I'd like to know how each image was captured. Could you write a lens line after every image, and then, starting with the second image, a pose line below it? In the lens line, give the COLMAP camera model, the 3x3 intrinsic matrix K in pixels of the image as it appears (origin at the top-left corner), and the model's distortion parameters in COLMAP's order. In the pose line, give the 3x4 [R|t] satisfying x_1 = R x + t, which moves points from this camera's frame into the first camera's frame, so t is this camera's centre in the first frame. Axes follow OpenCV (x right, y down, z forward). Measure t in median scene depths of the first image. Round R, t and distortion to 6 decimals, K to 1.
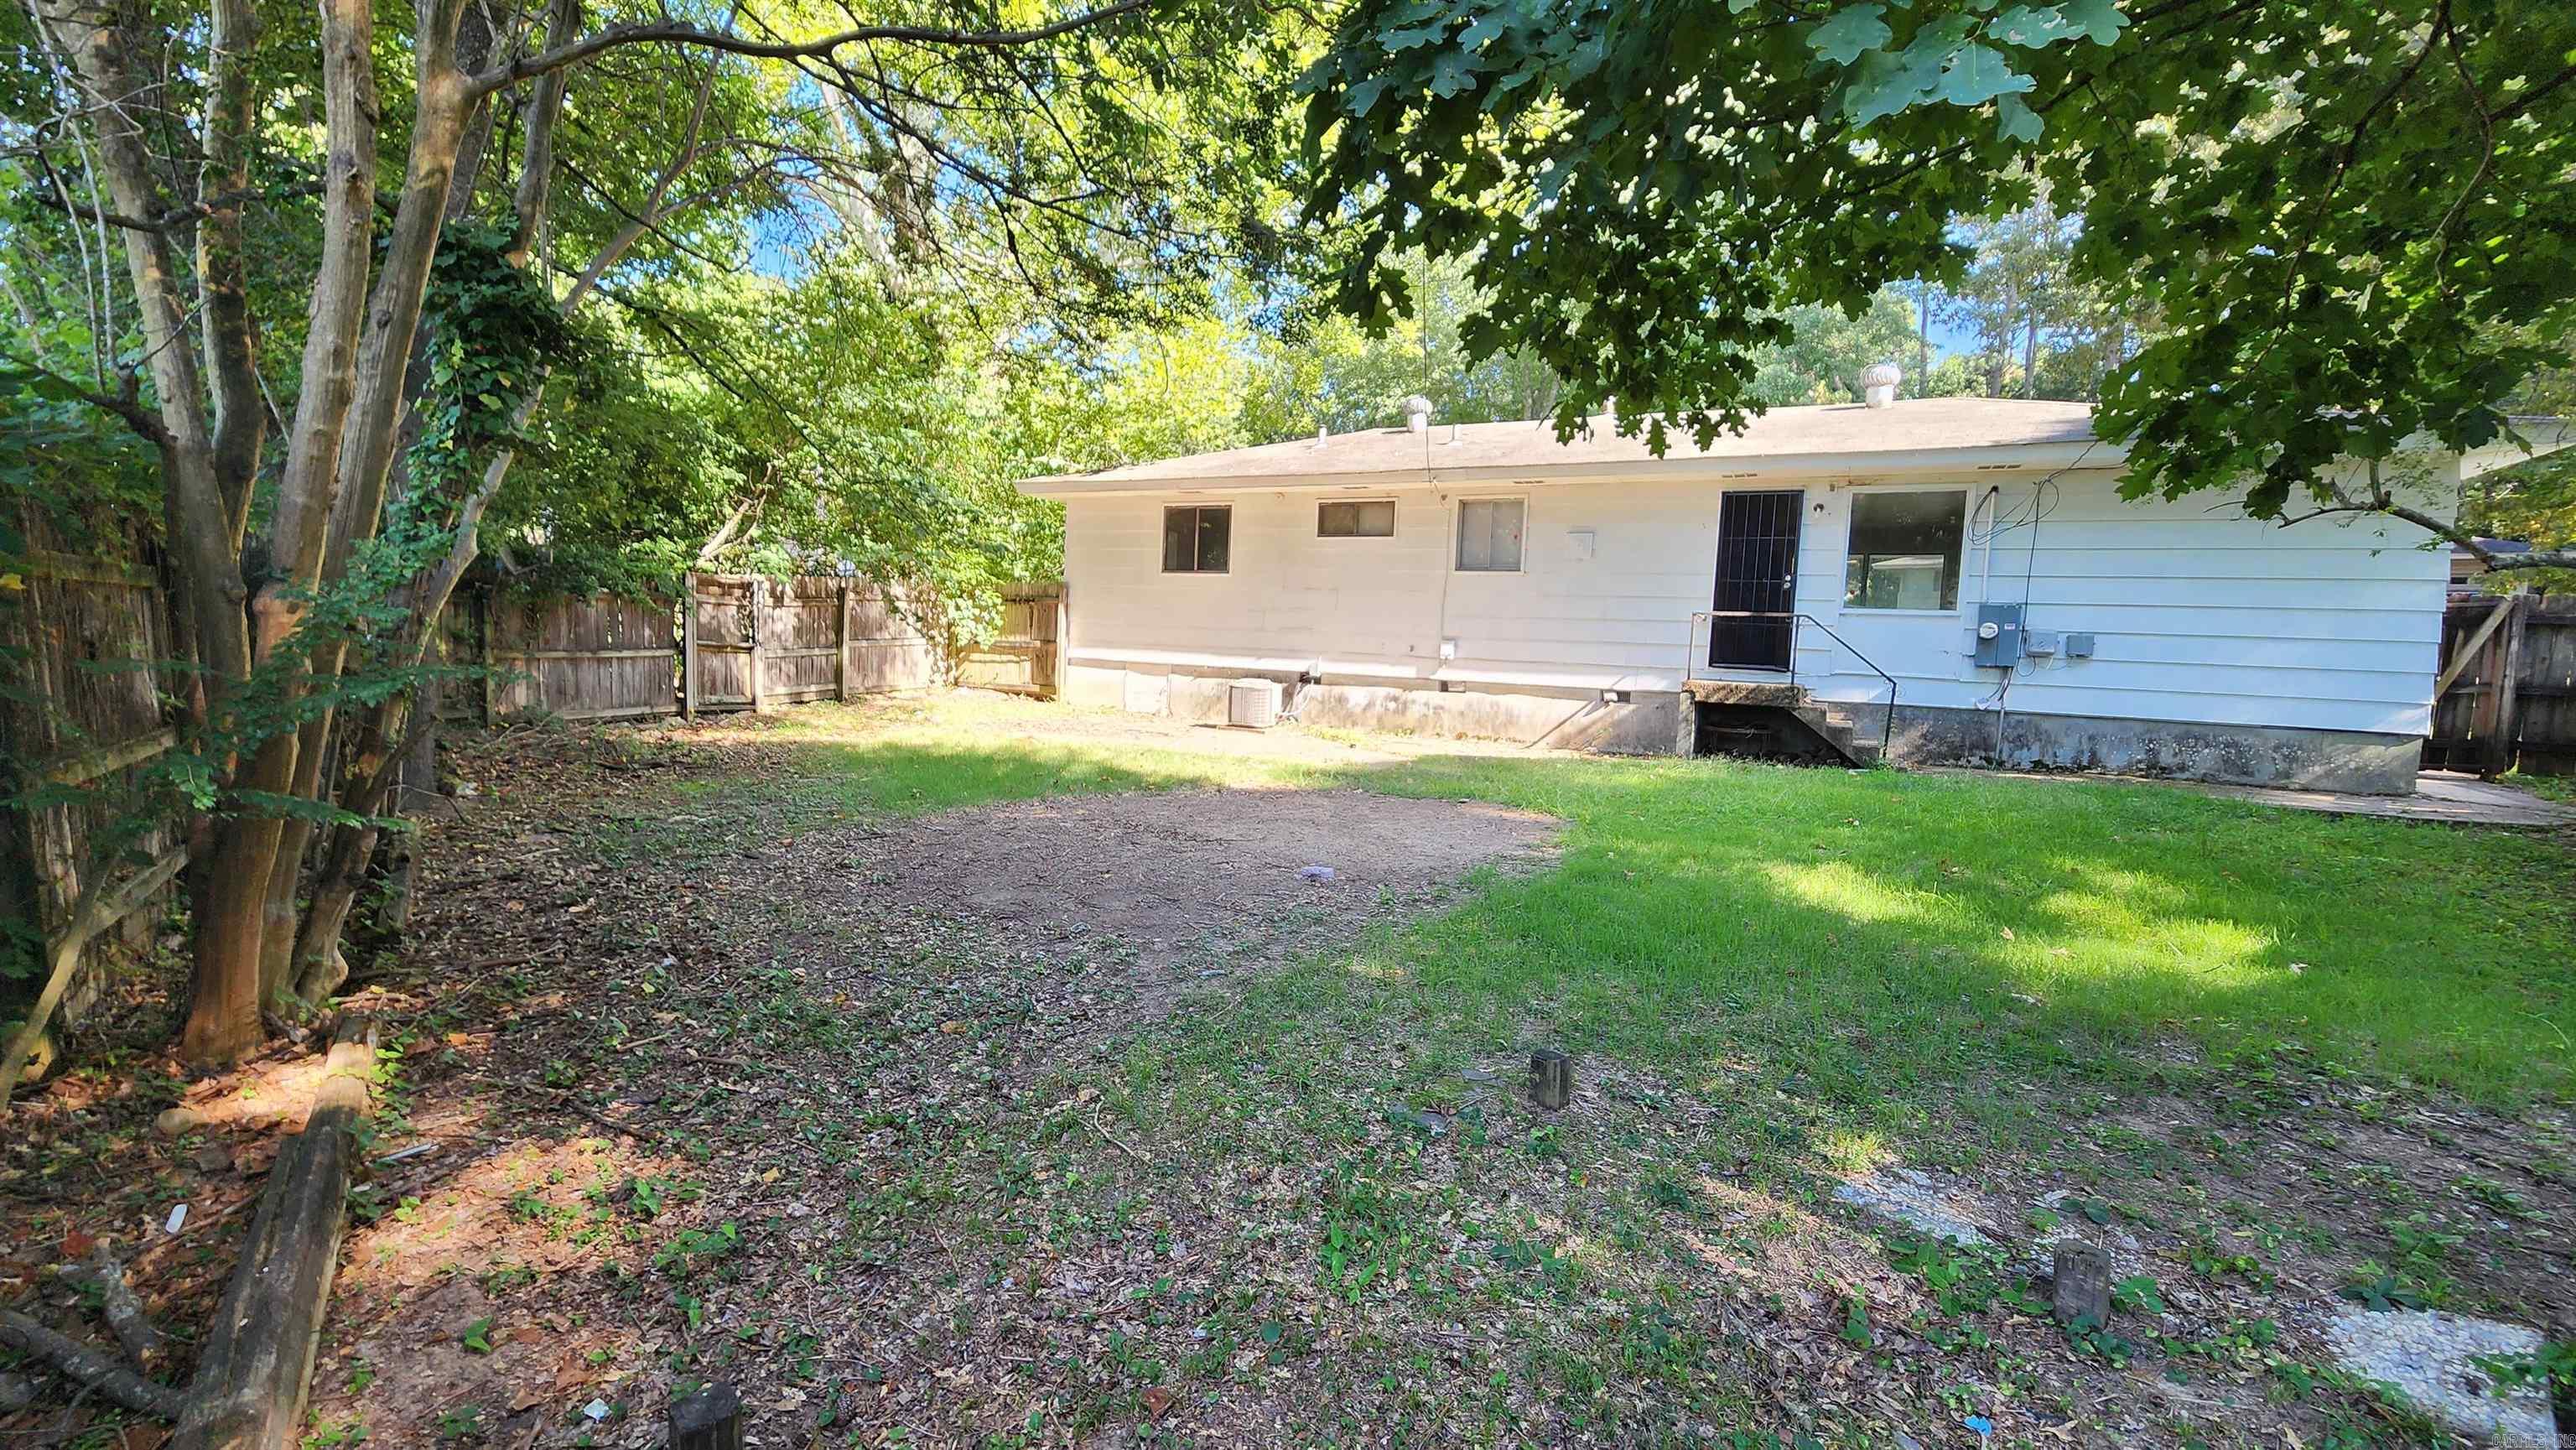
lens RADIAL K [[1063.8, 0, 1291.6], [0, 1063.8, 726.7], [0, 0, 1]] dist [0.001416, -0.000265]
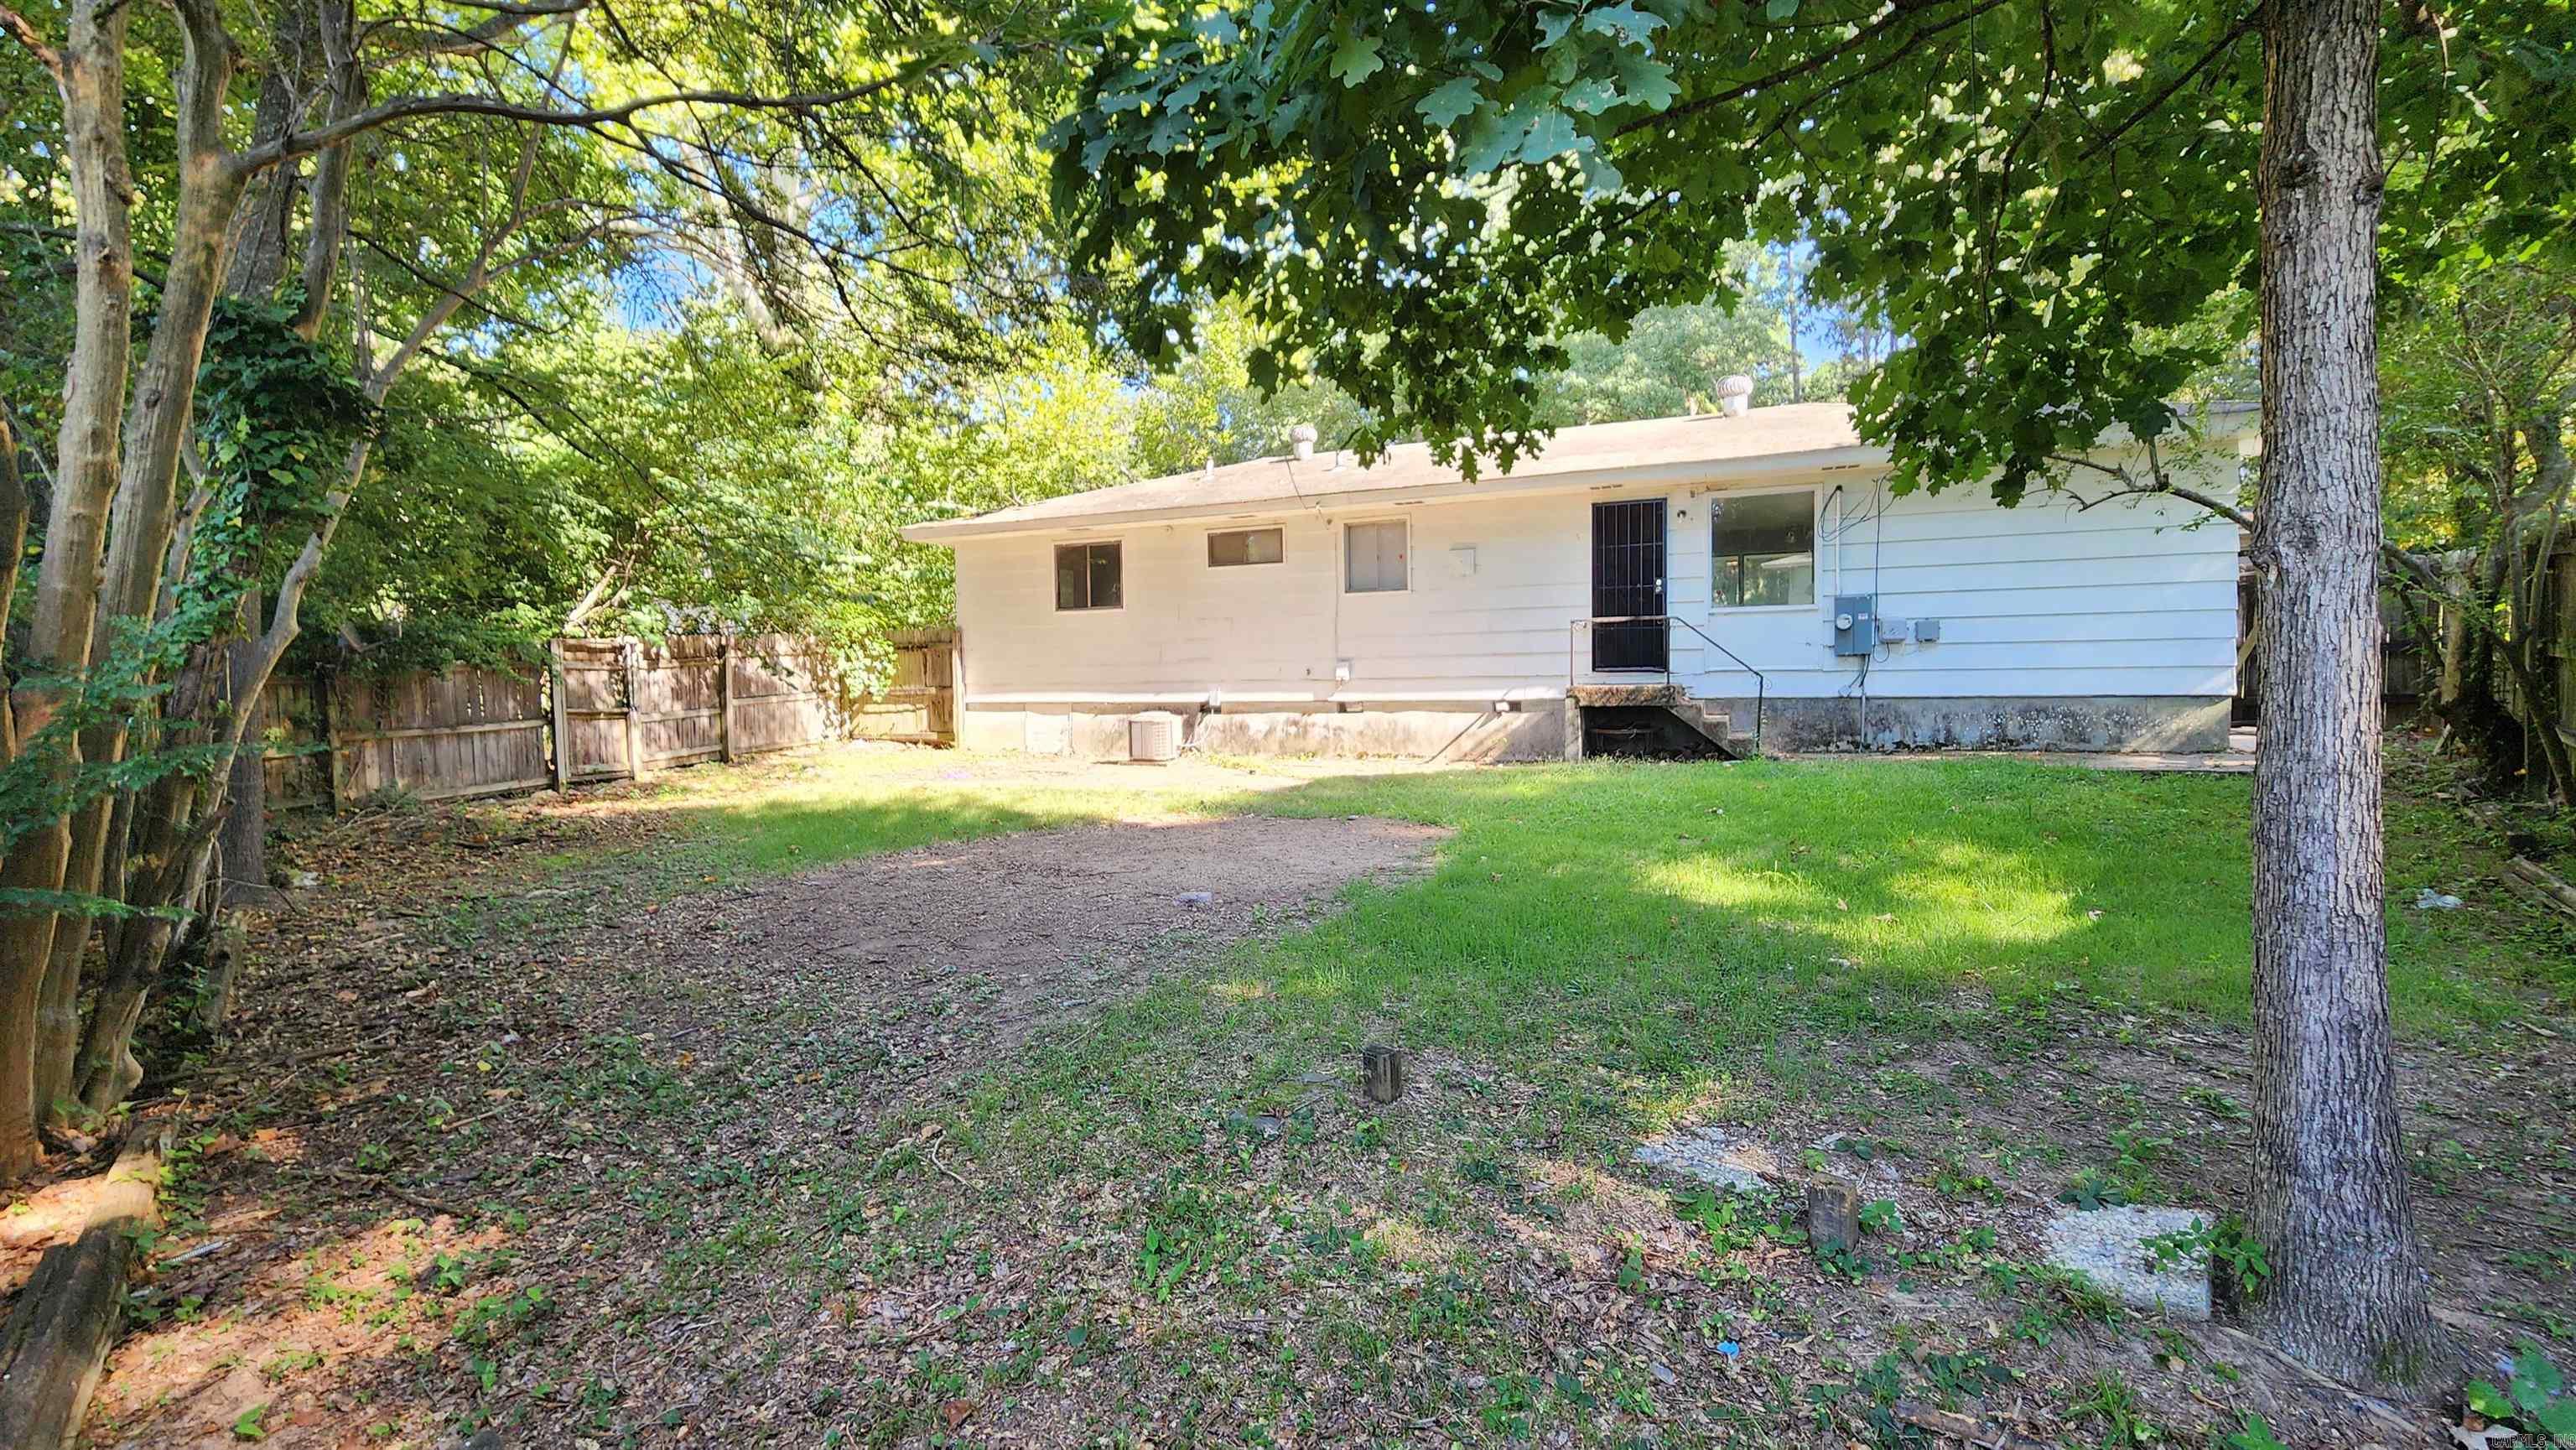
lens RADIAL K [[1063.8, 0, 1291.8], [0, 1063.8, 727.5], [0, 0, 1]] dist [0.001416, -0.000265]
pose [[0.995082, -0.064803, 0.074919, 0.036163], [0.066755, 0.997484, -0.023849, 0.004094], [-0.073185, 0.028733, 0.996904, -0.015817]]
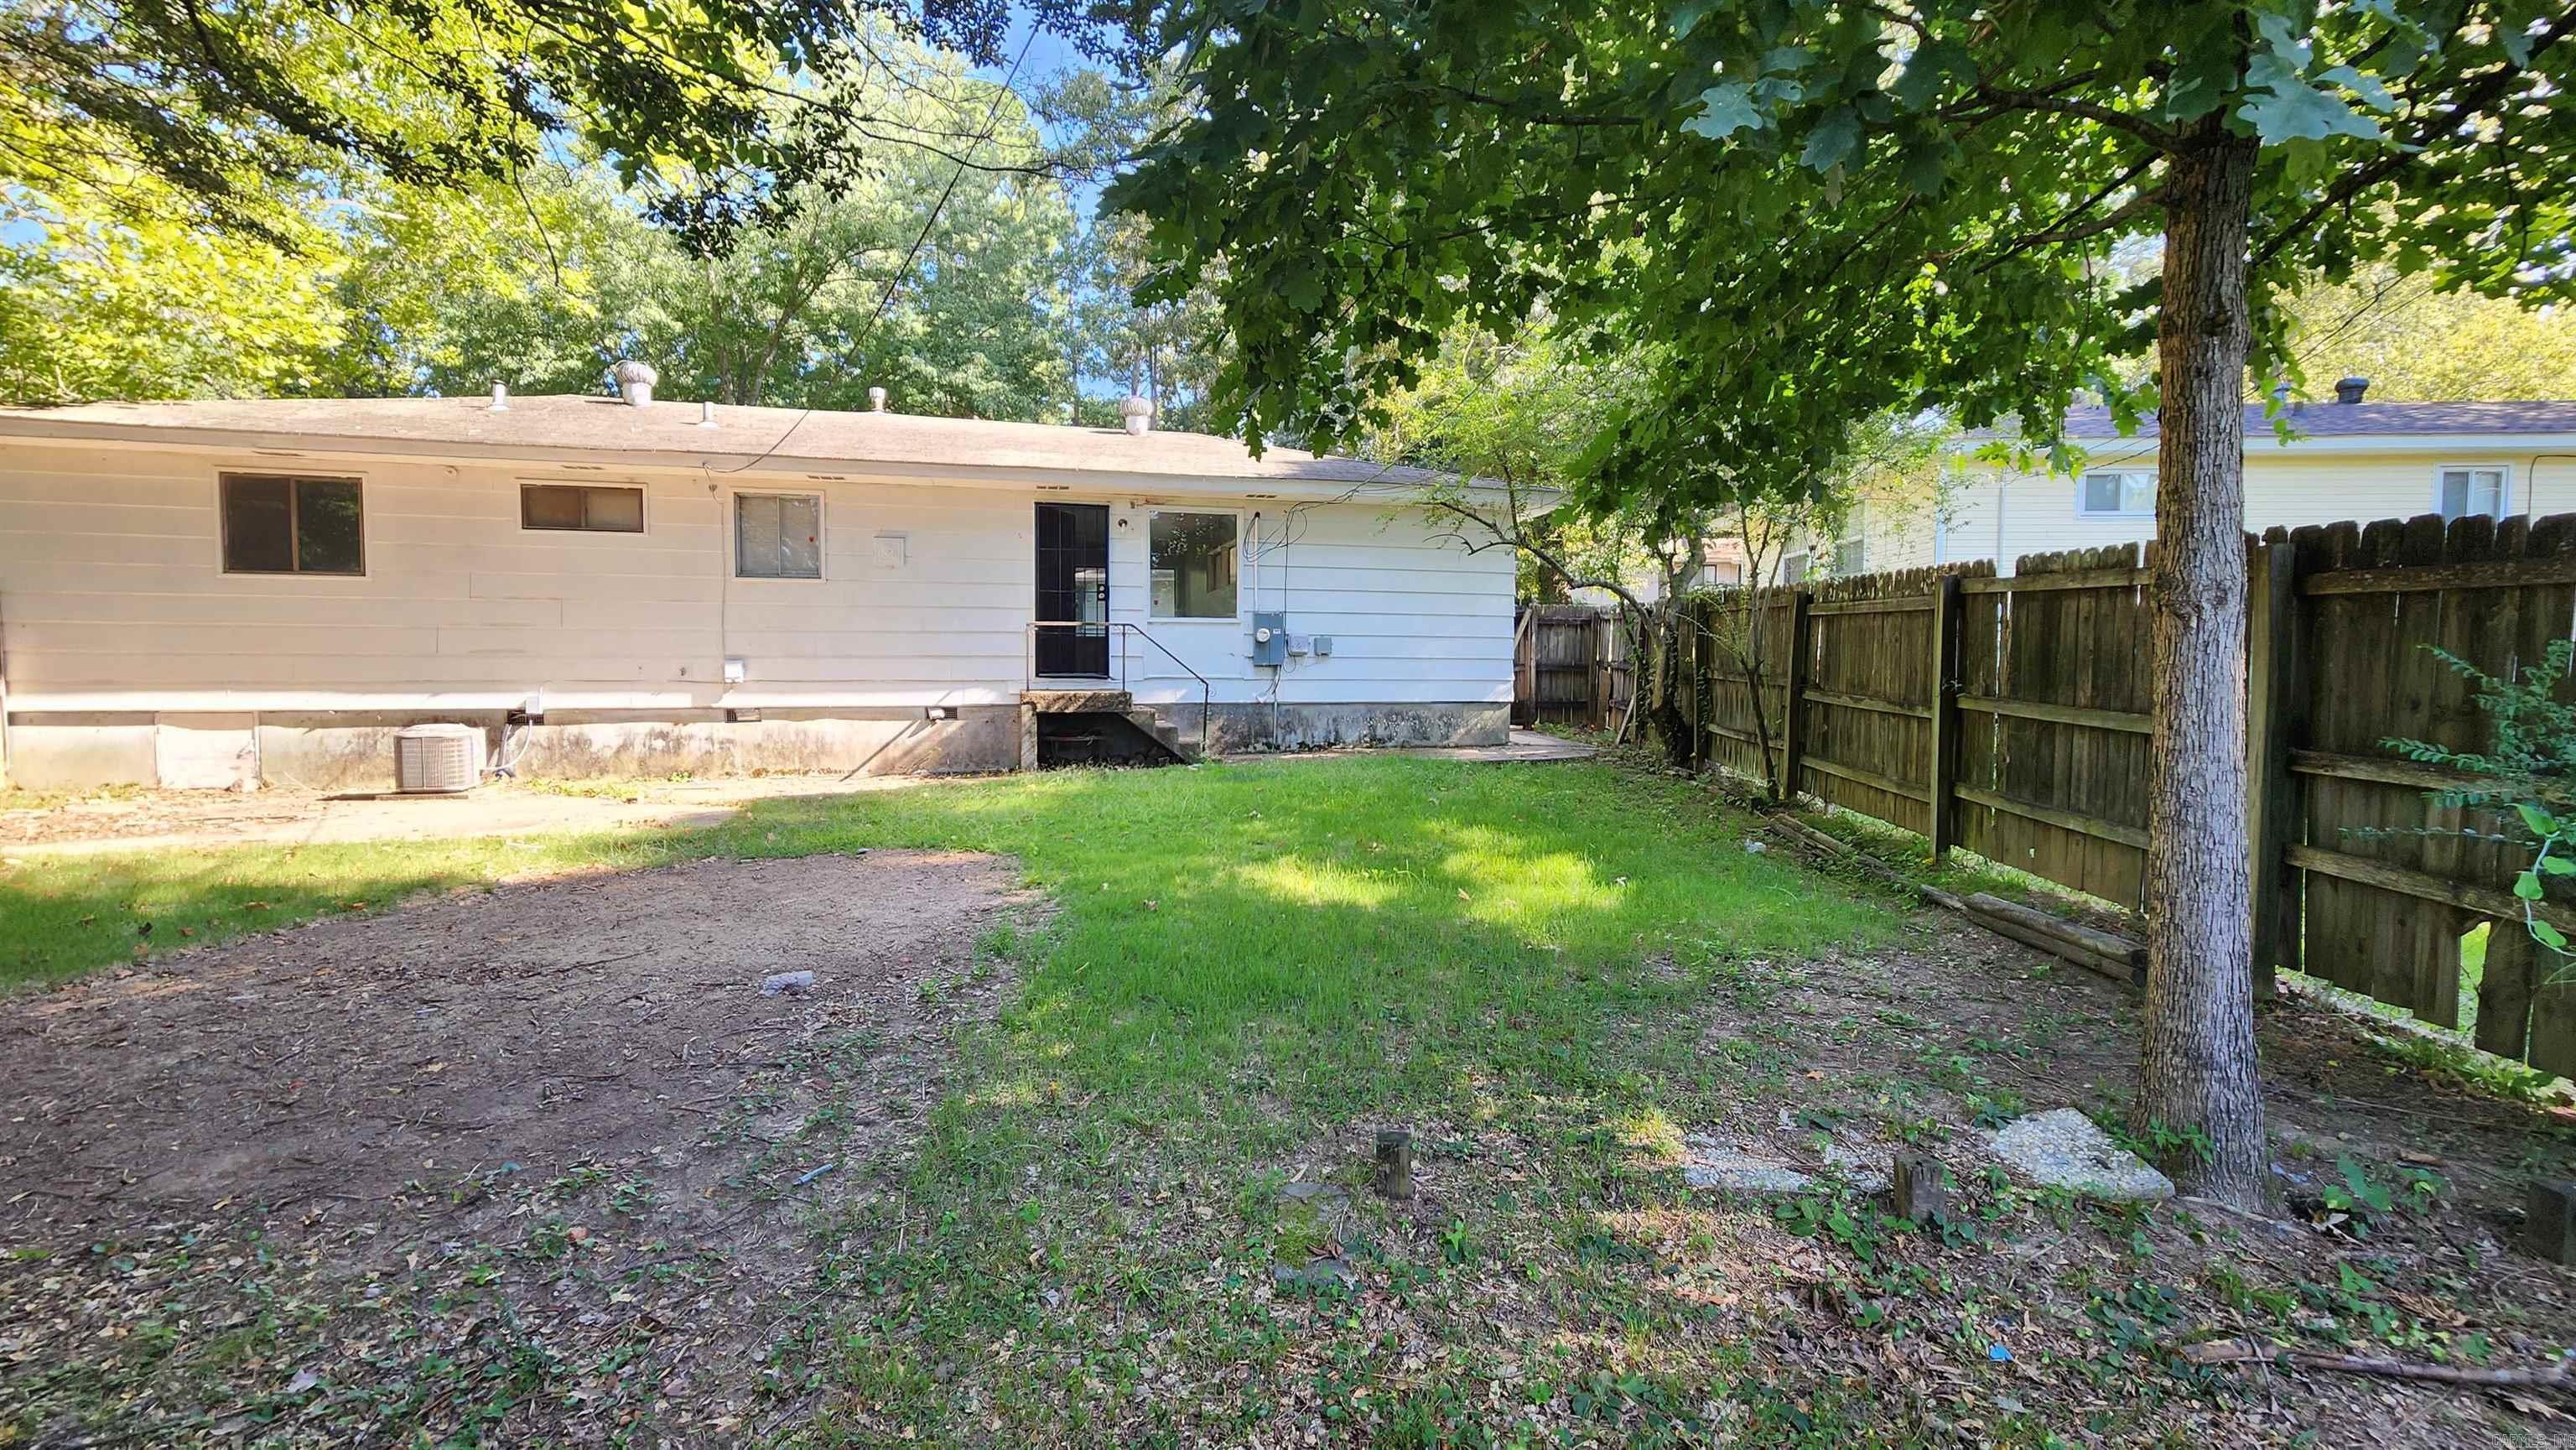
lens RADIAL K [[1063.8, 0, 1303.1], [0, 1063.8, 724.2], [0, 0, 1]] dist [0.001416, -0.000265]
pose [[0.743482, -0.076483, 0.664368, -0.153102], [0.083577, 0.996277, 0.021163, -0.022196], [-0.663513, 0.039792, 0.747106, 0.161273]]
